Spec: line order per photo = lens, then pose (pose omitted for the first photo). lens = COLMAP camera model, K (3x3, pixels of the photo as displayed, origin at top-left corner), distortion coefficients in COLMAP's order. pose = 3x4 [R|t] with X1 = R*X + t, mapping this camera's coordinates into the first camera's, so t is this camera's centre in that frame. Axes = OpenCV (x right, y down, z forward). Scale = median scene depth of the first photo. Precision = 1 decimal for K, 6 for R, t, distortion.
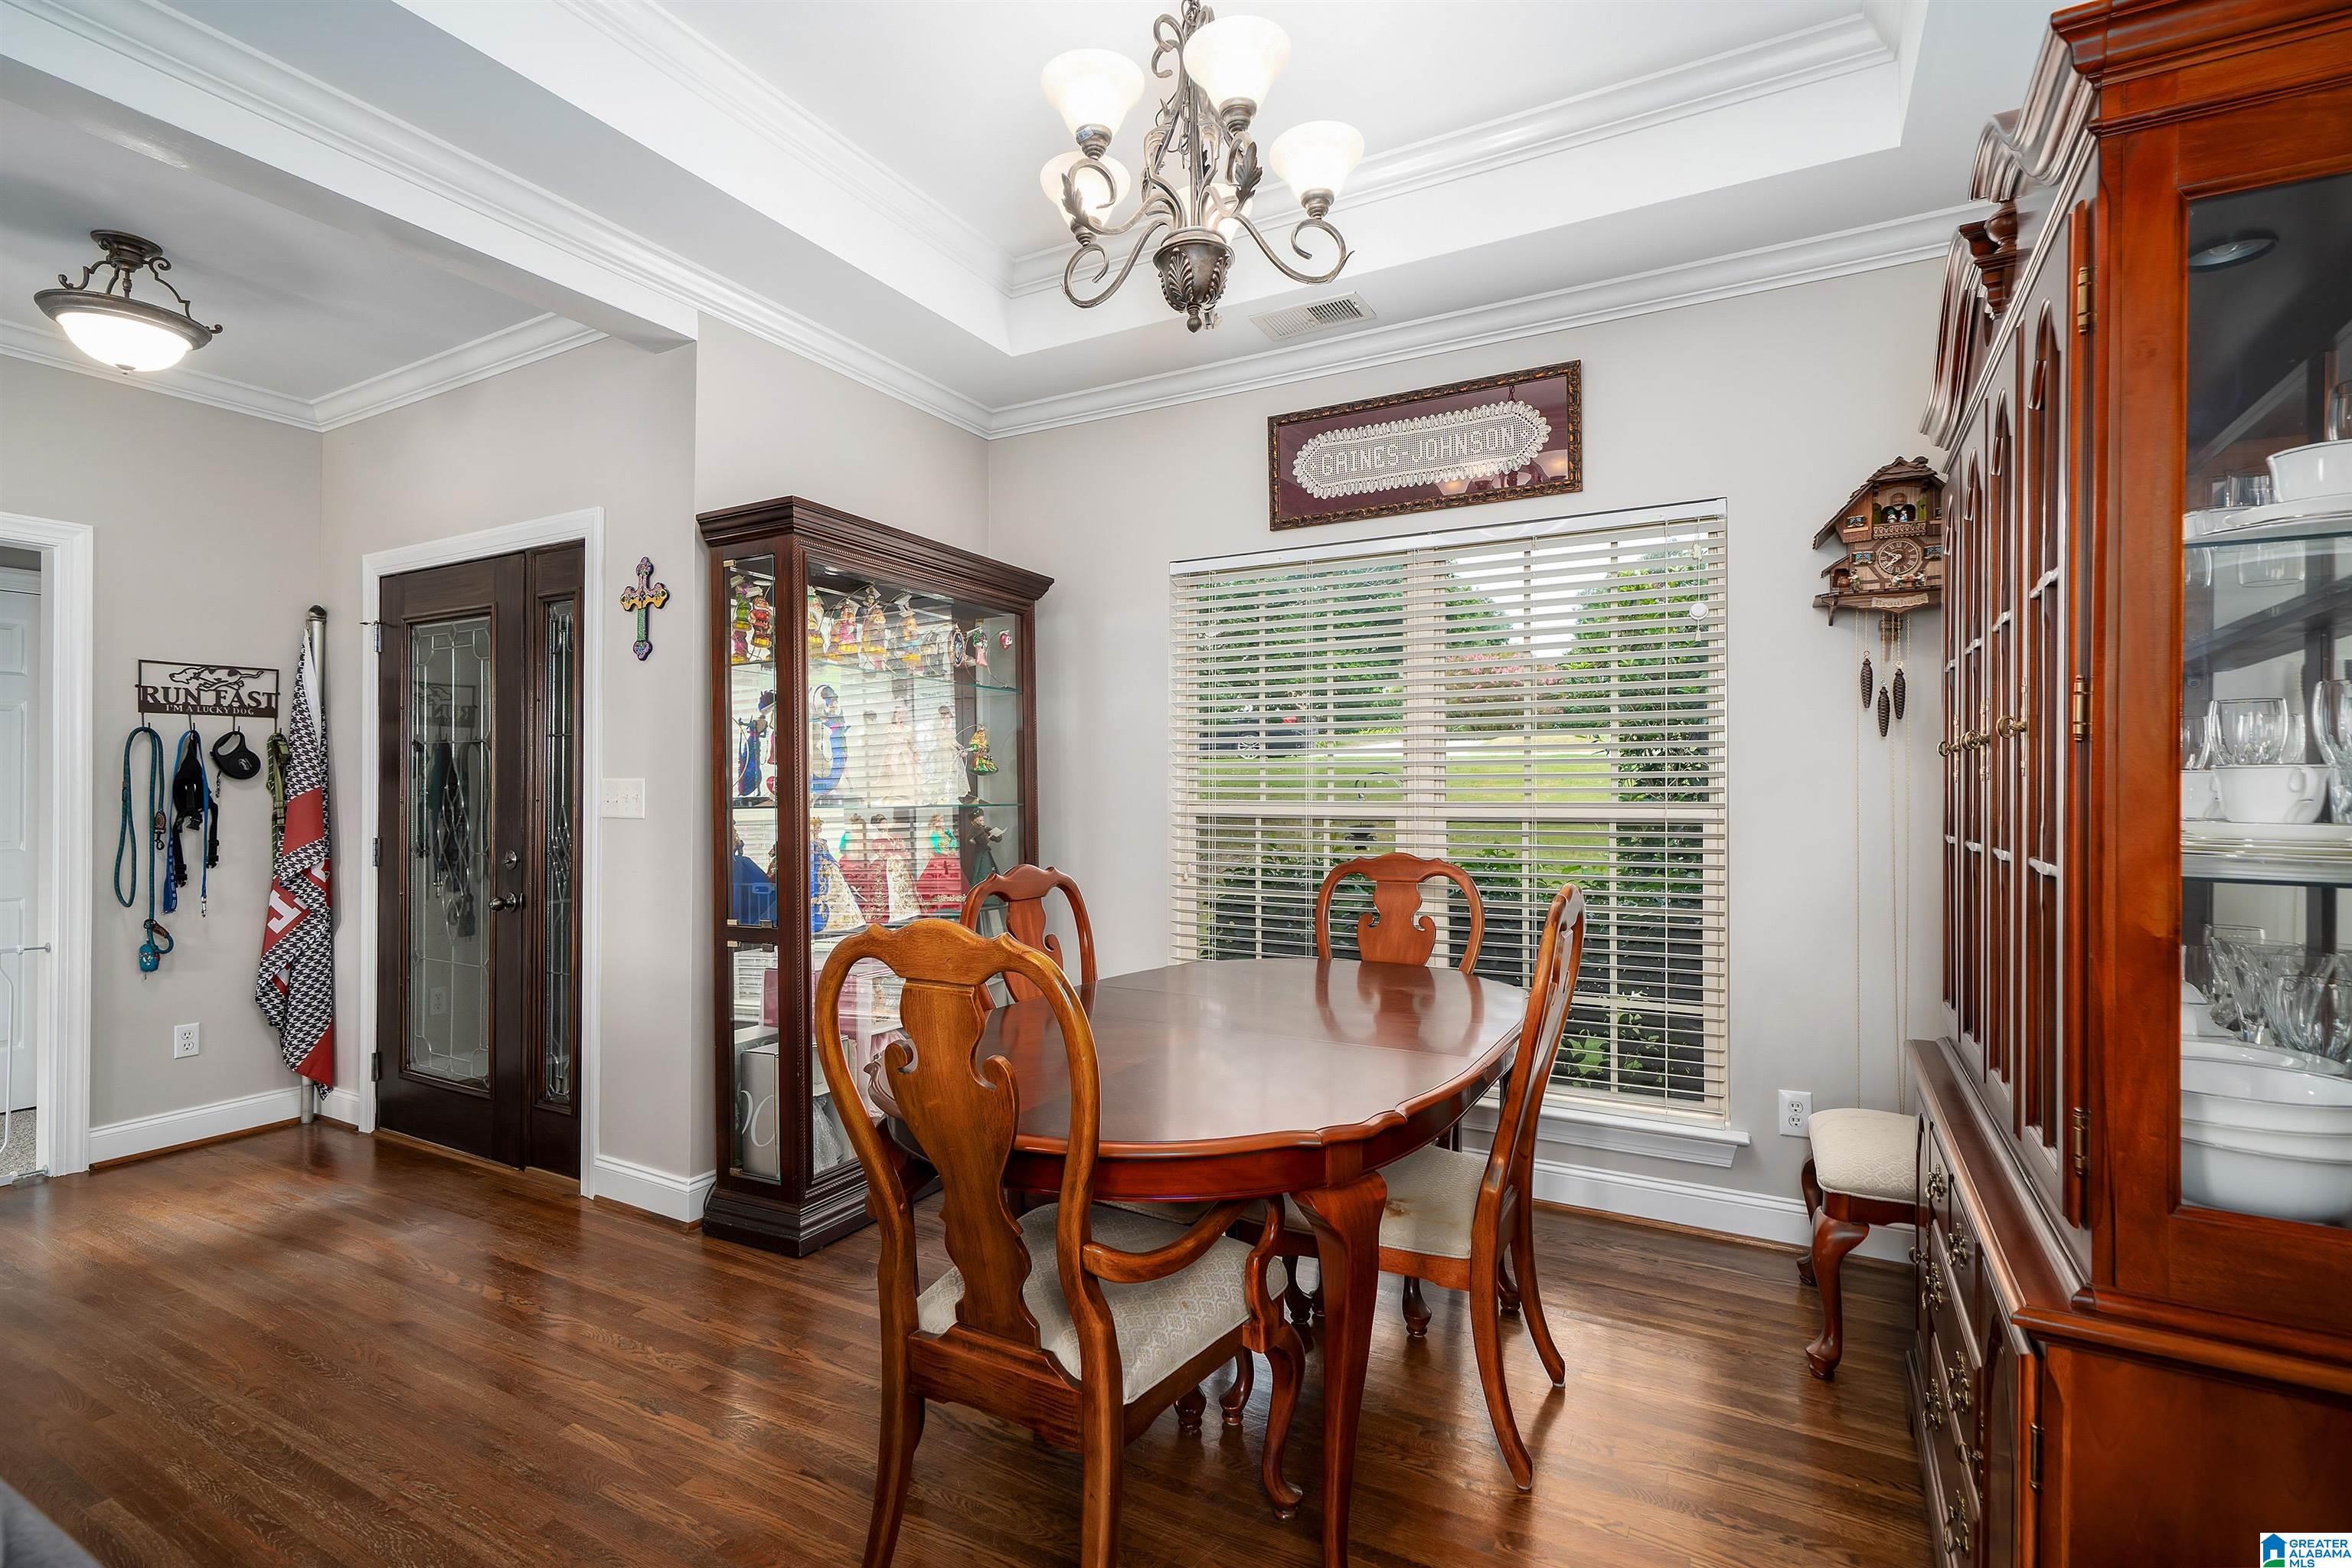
lens RADIAL K [[1160.5, 0, 1181.9], [0, 1160.5, 791.3], [0, 0, 1]] dist [-0.002853, 0.000037]
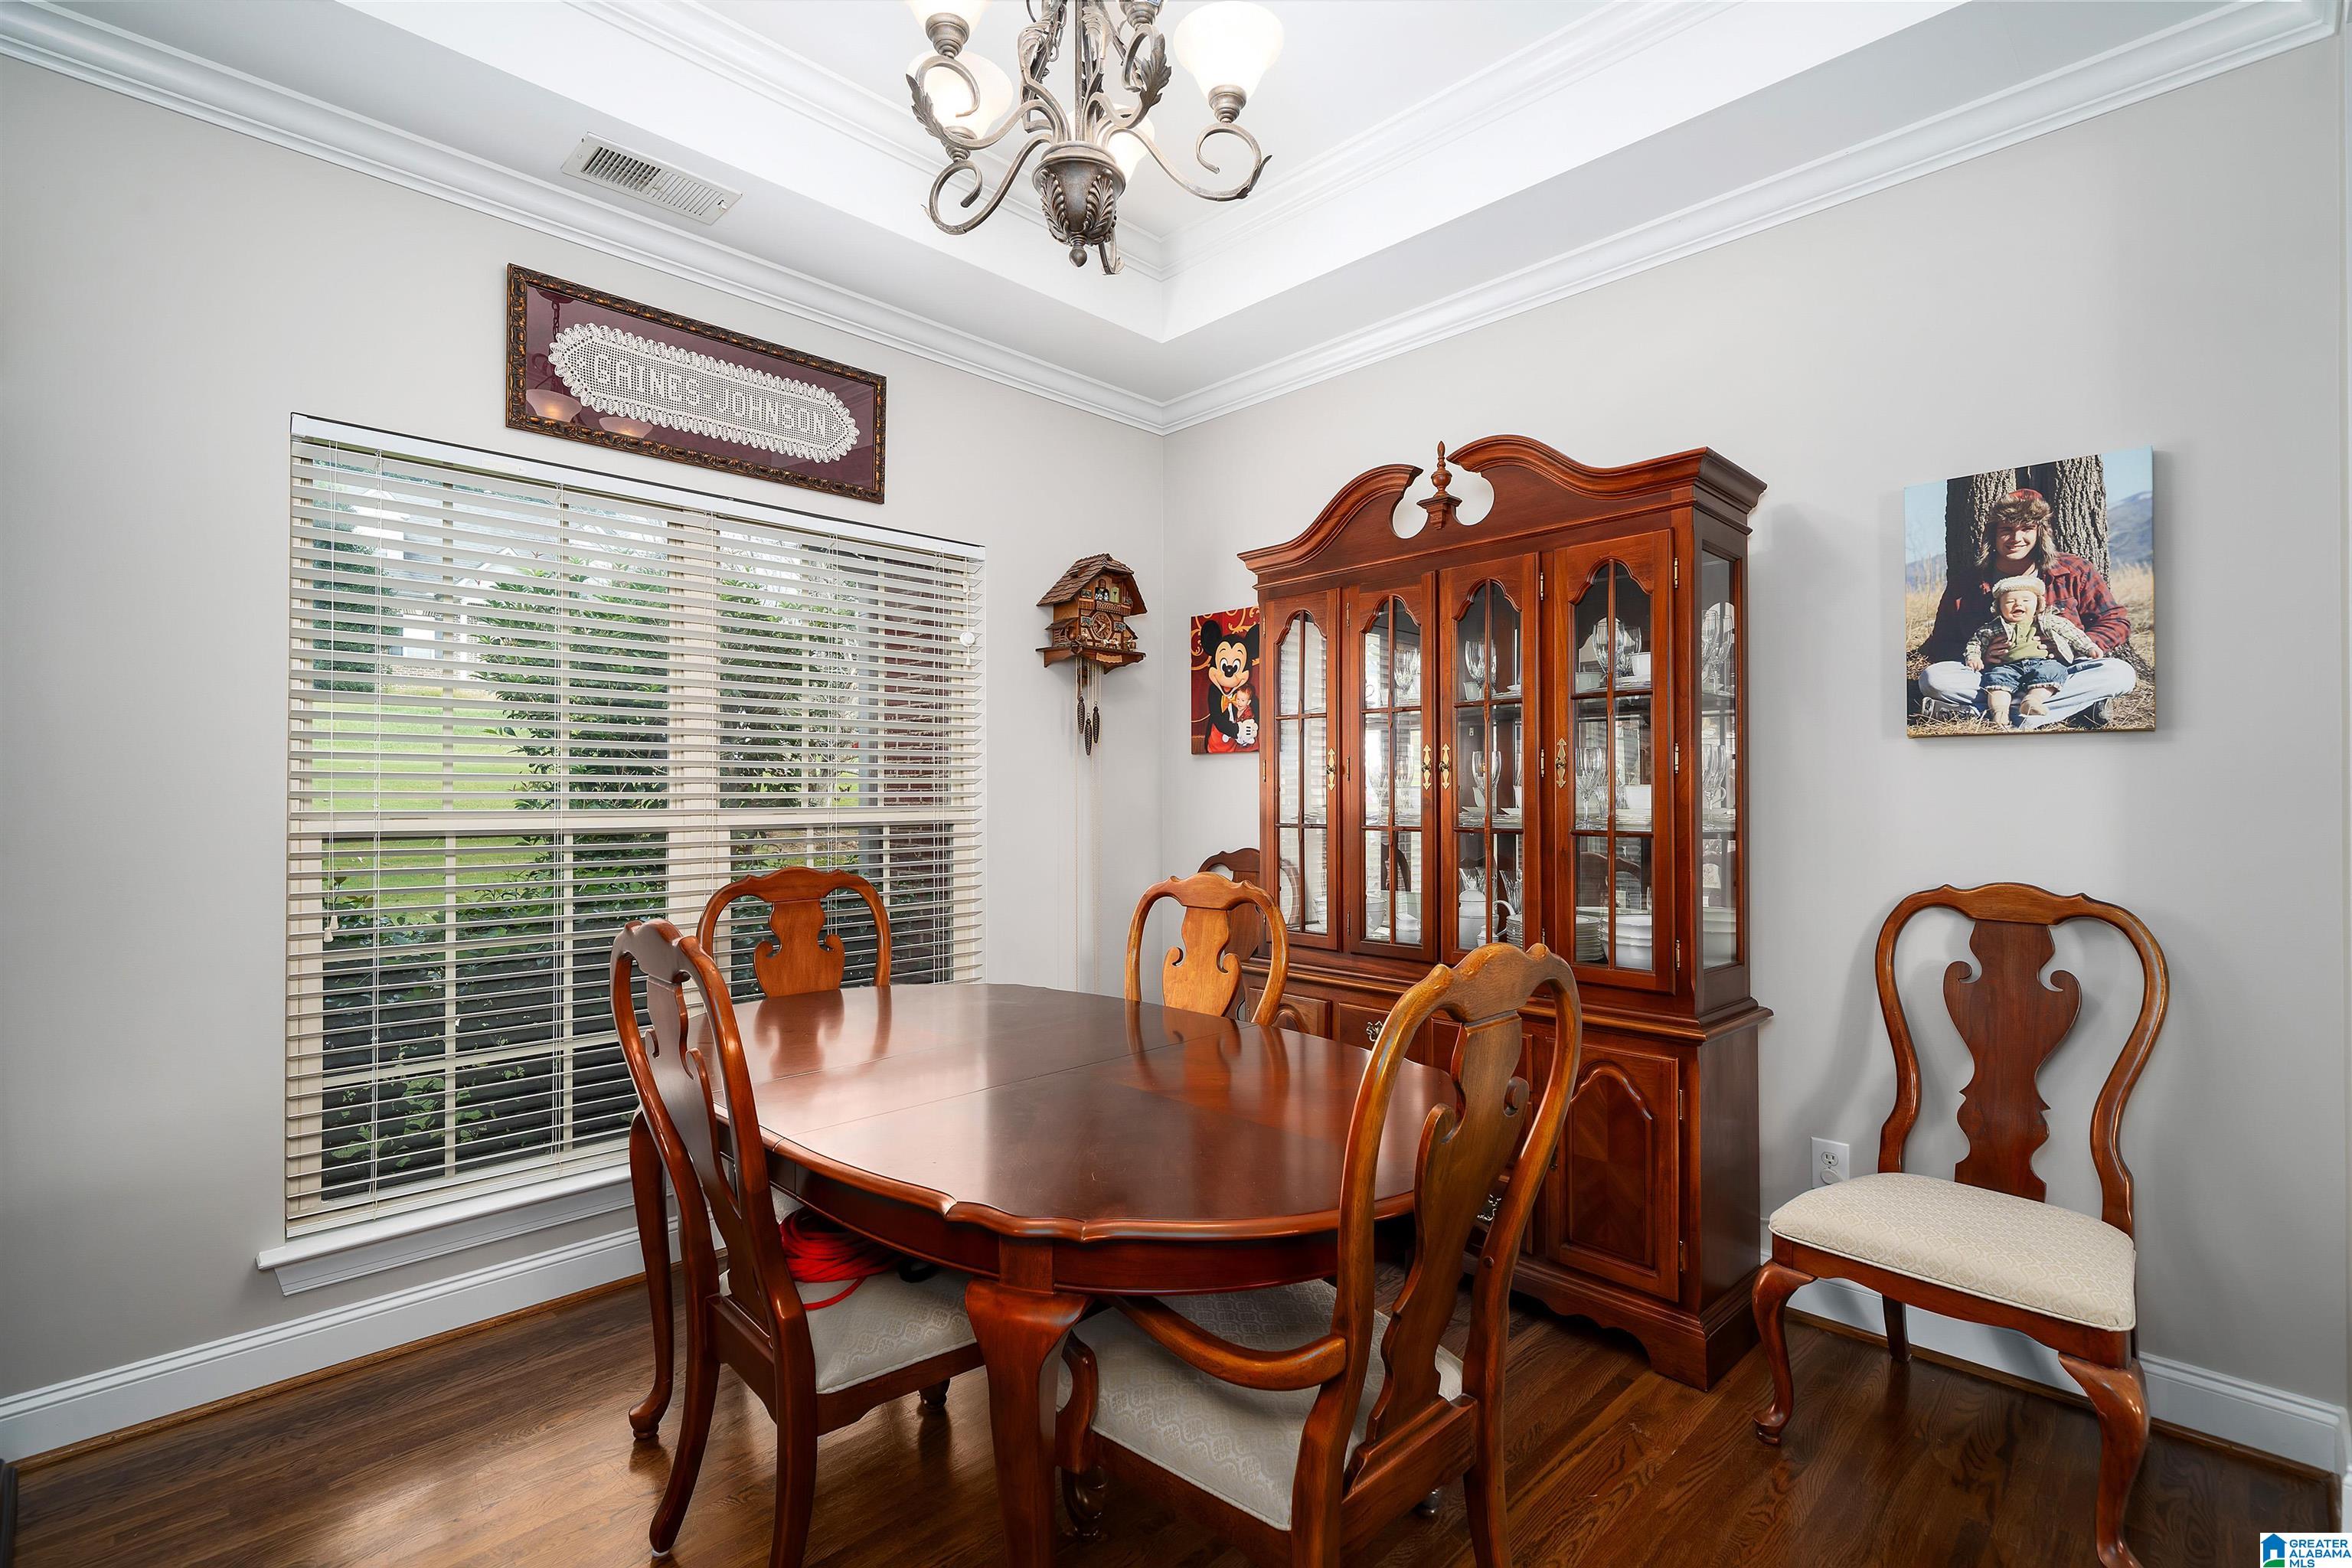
lens RADIAL K [[1160.5, 0, 1193.1], [0, 1160.5, 783.1], [0, 0, 1]] dist [-0.002853, 0.000037]
pose [[0.216103, 0.016290, 0.976235, -0.549183], [0.000458, 0.999859, -0.016786, 0.004430], [-0.976370, 0.004074, 0.216065, 0.474248]]
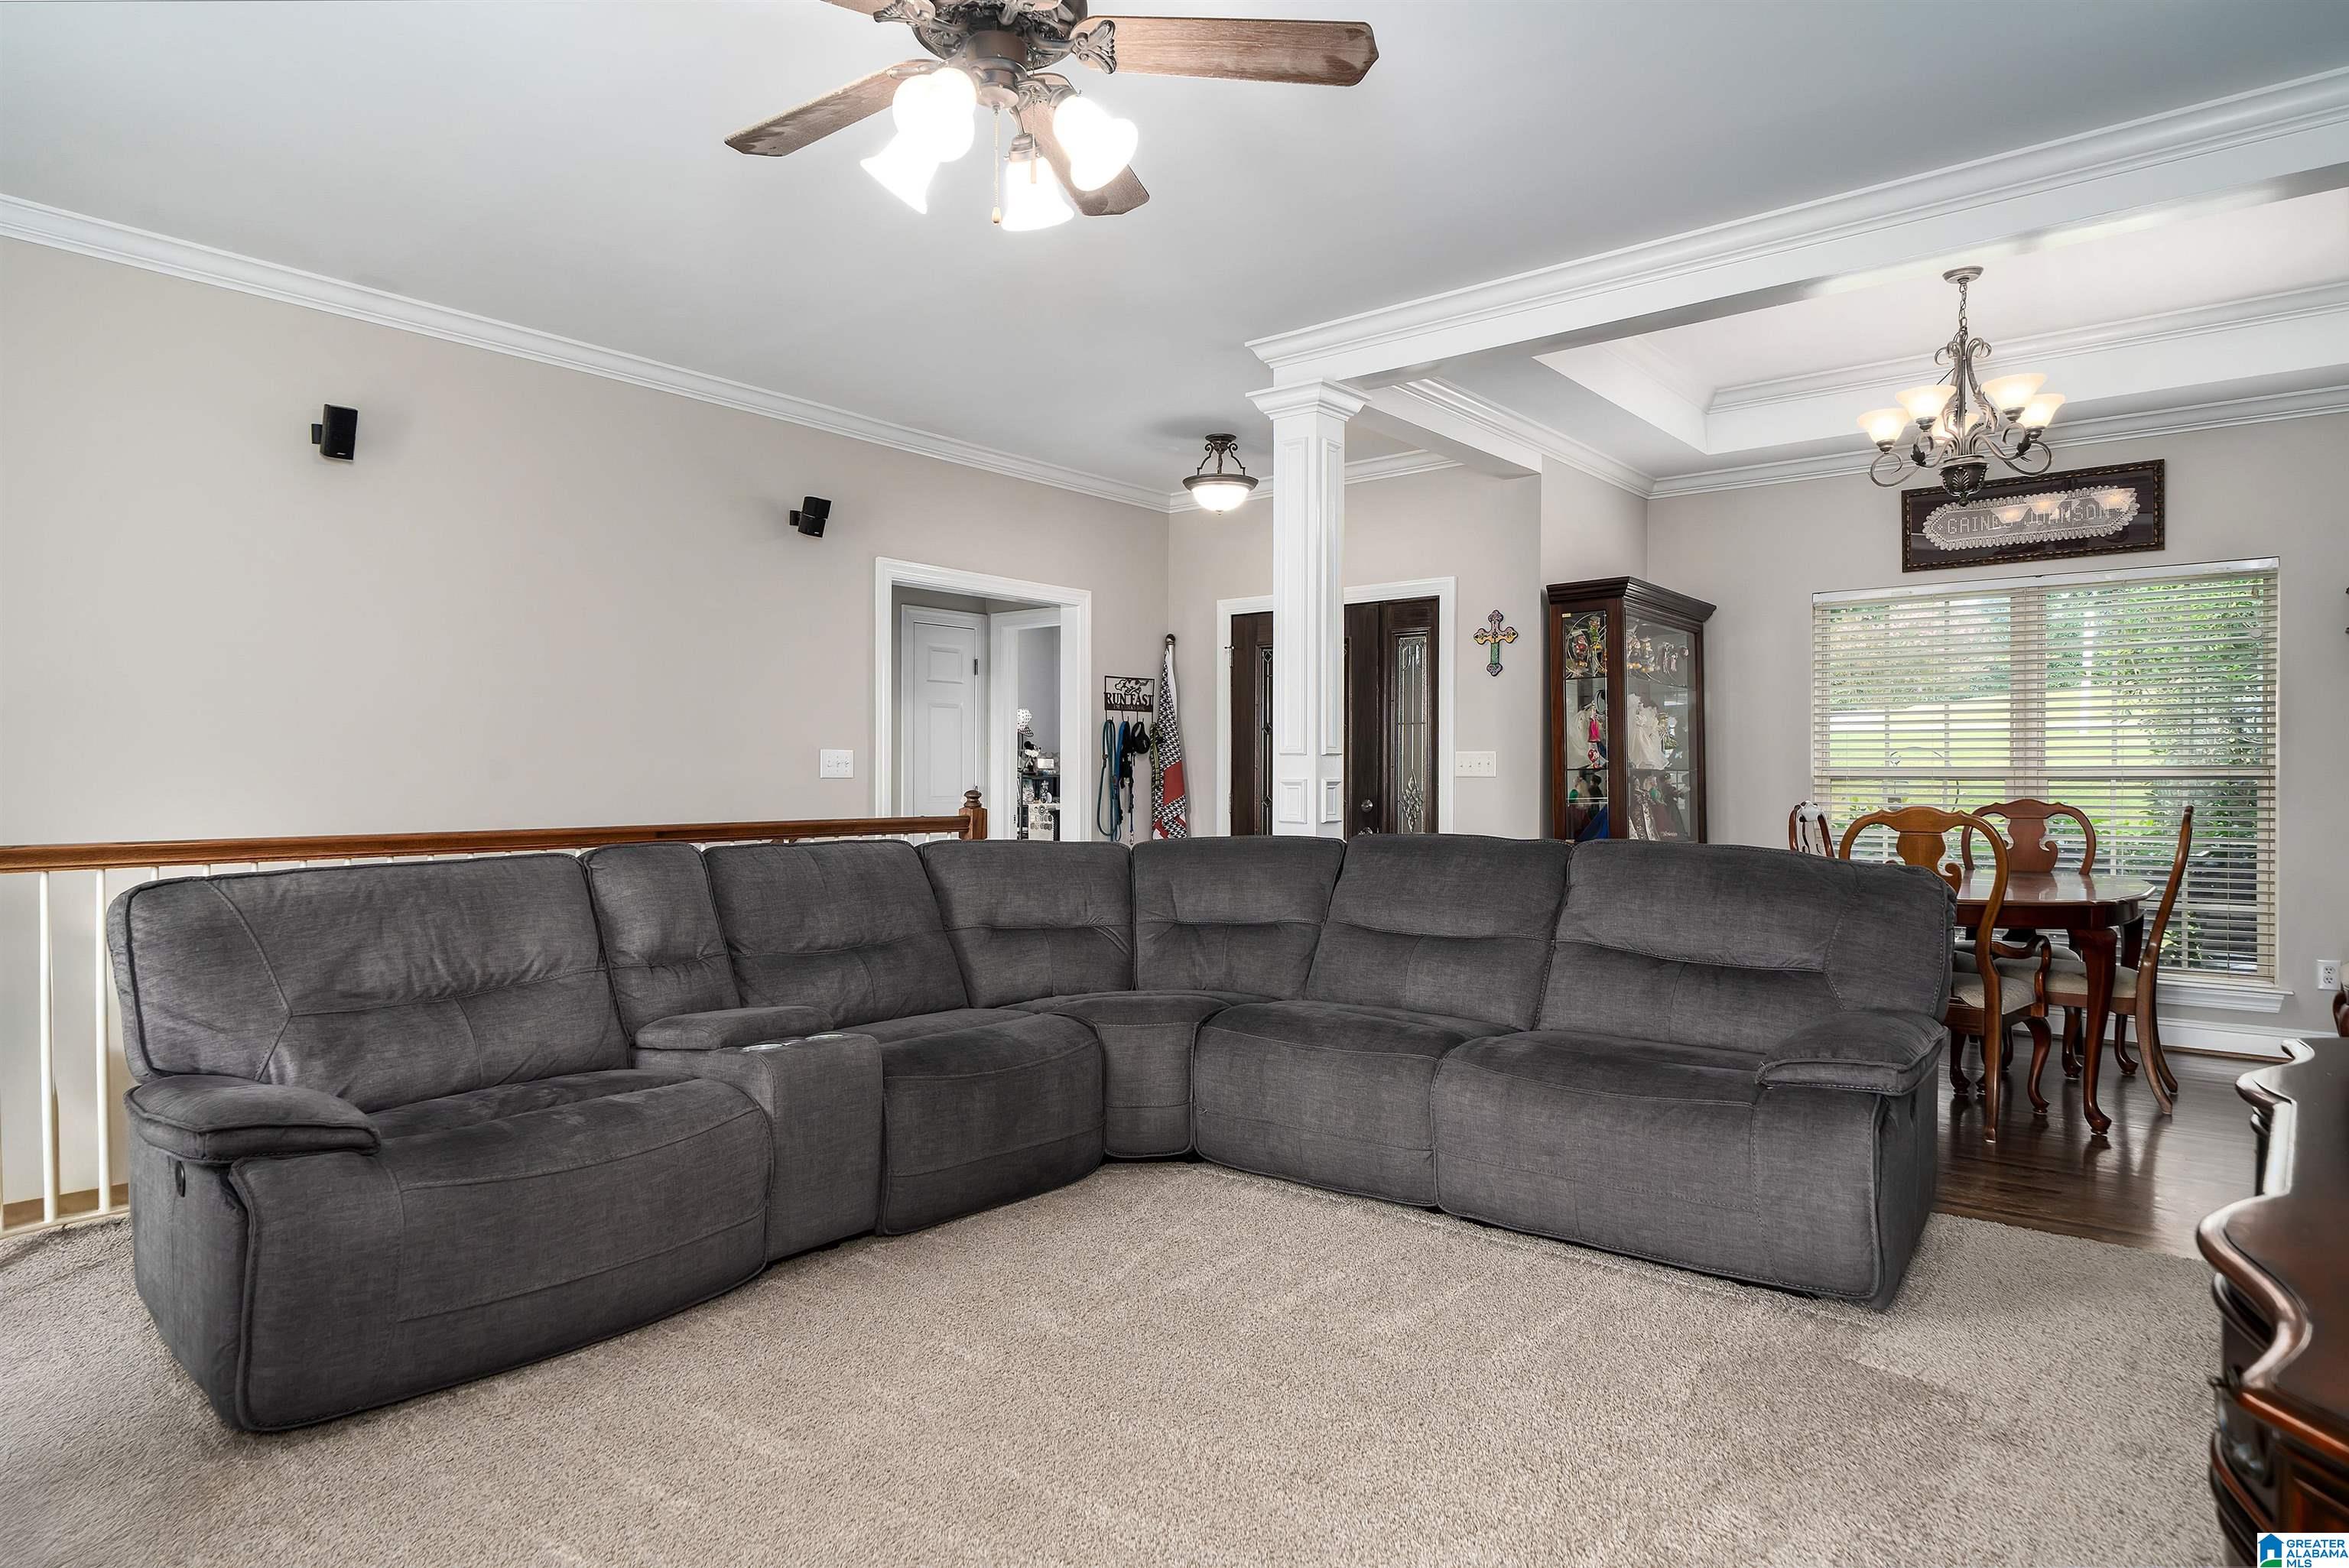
lens RADIAL K [[1399.1, 0, 1180.4], [0, 1399.1, 790.7], [0, 0, 1]] dist [-0.003457, -0.000717]
pose [[0.979977, 0.002050, -0.199100, -0.472632], [0.000362, 0.999927, 0.012077, 0.018419], [0.199111, -0.011908, 0.979905, -0.884109]]
